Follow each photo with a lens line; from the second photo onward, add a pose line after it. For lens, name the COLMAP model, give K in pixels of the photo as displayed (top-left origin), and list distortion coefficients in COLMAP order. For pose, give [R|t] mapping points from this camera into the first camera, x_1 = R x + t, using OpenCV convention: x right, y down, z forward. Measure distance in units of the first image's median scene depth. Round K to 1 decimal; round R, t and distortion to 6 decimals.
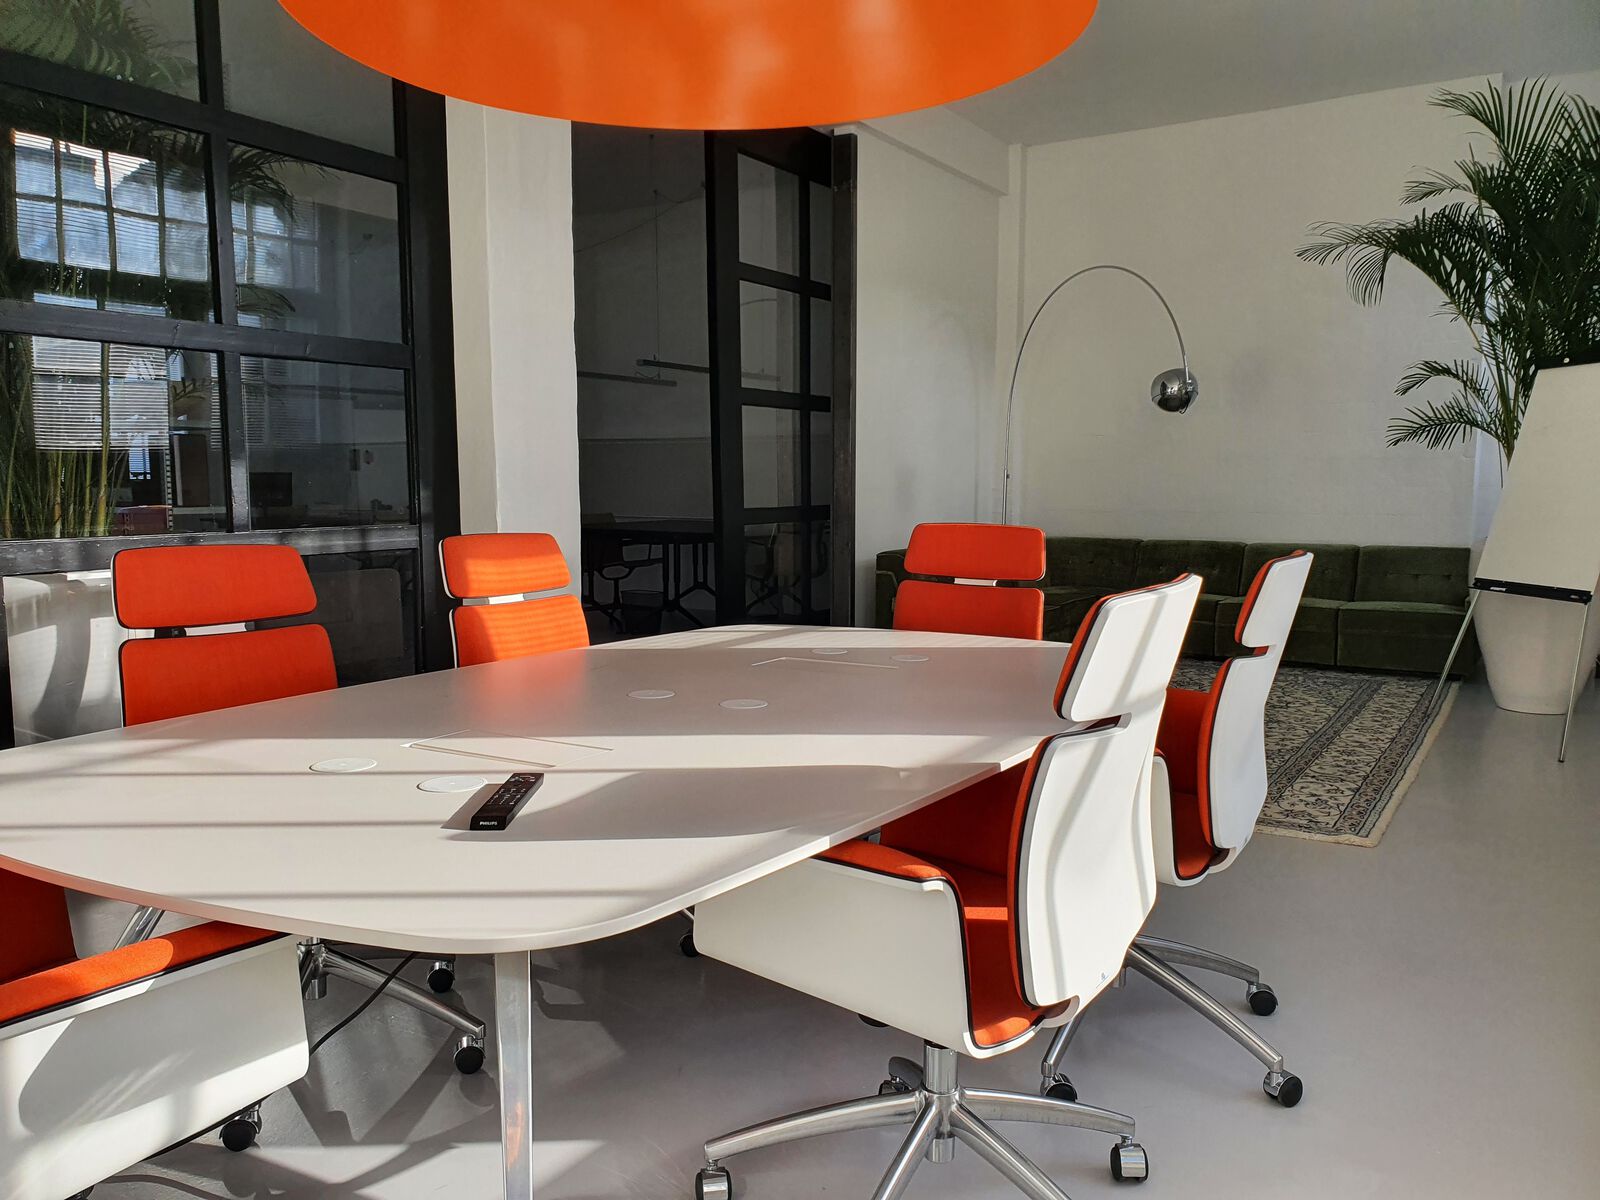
lens RADIAL K [[1270.1, 0, 800.5], [0, 1270.1, 603.2], [0, 0, 1]] dist [0.005166, 0.002430]
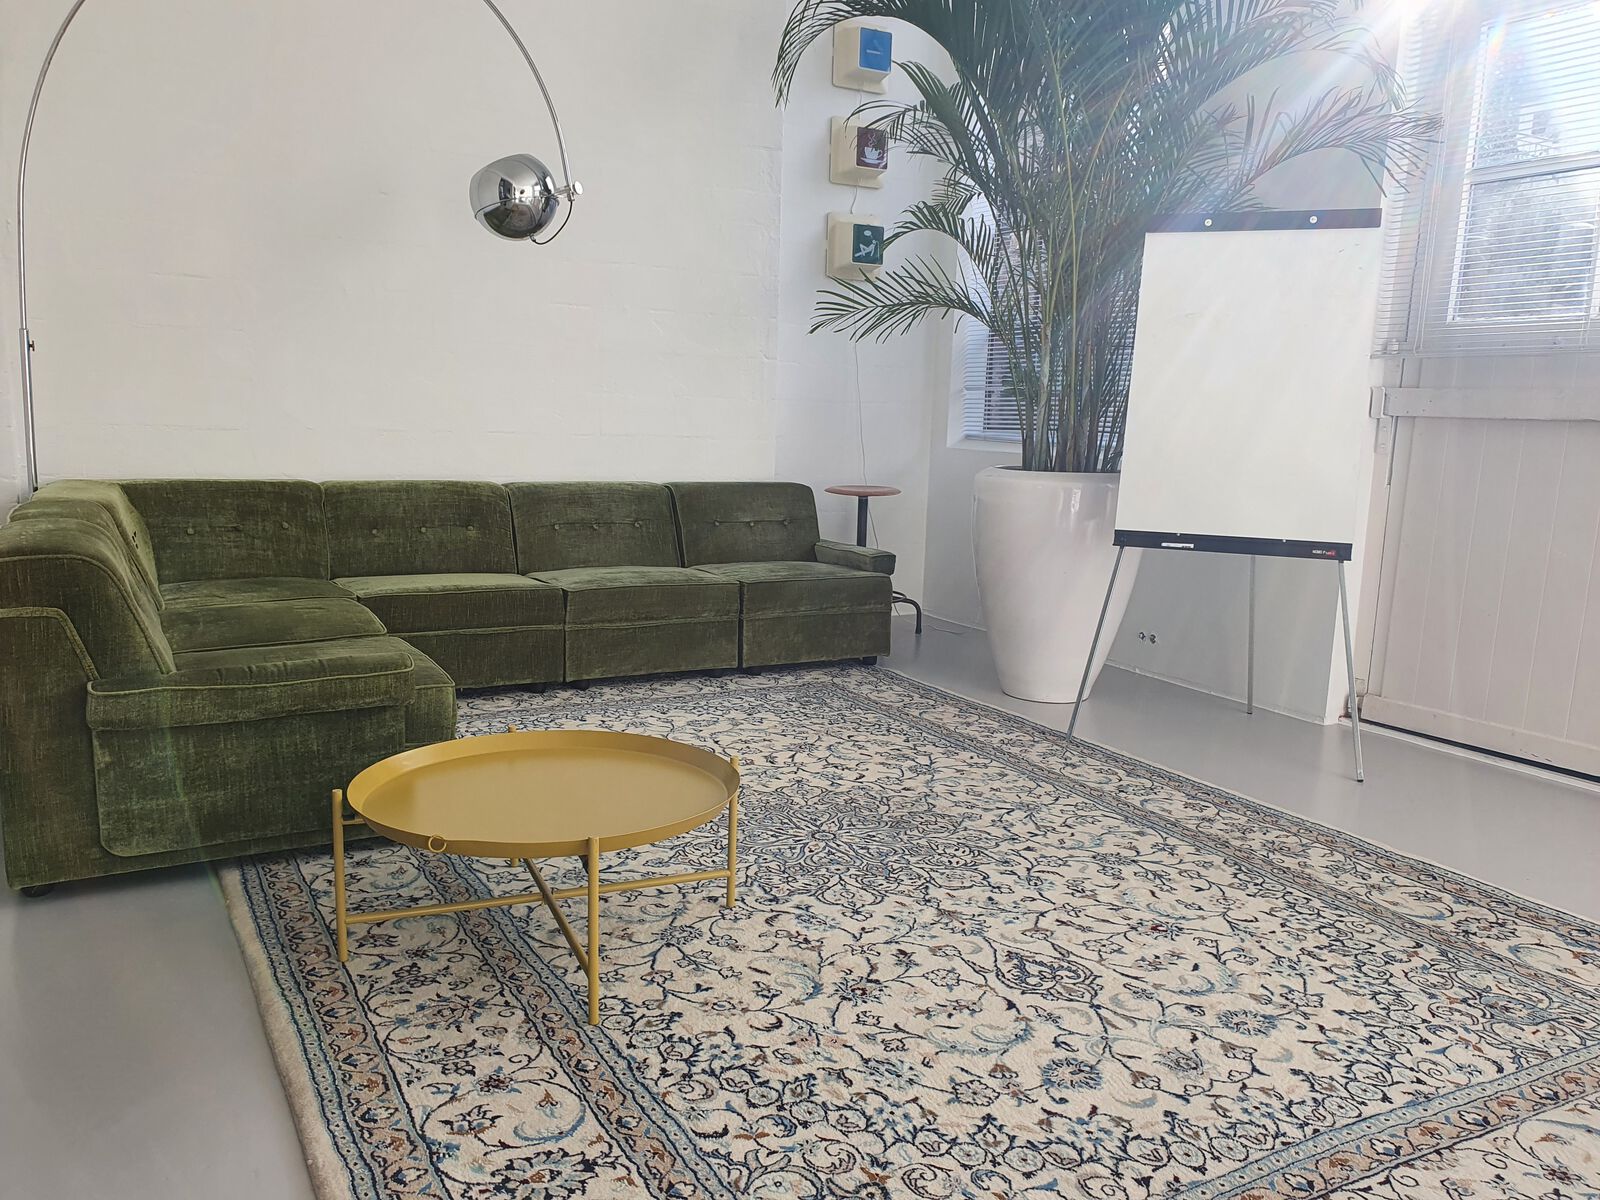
lens RADIAL K [[1270.1, 0, 797.2], [0, 1270.1, 598.5], [0, 0, 1]] dist [0.005166, 0.002430]
pose [[0.482372, -0.117161, 0.868096, -0.122829], [0.058569, 0.993111, 0.101488, -0.050258], [-0.874006, 0.001888, 0.485911, 0.648787]]
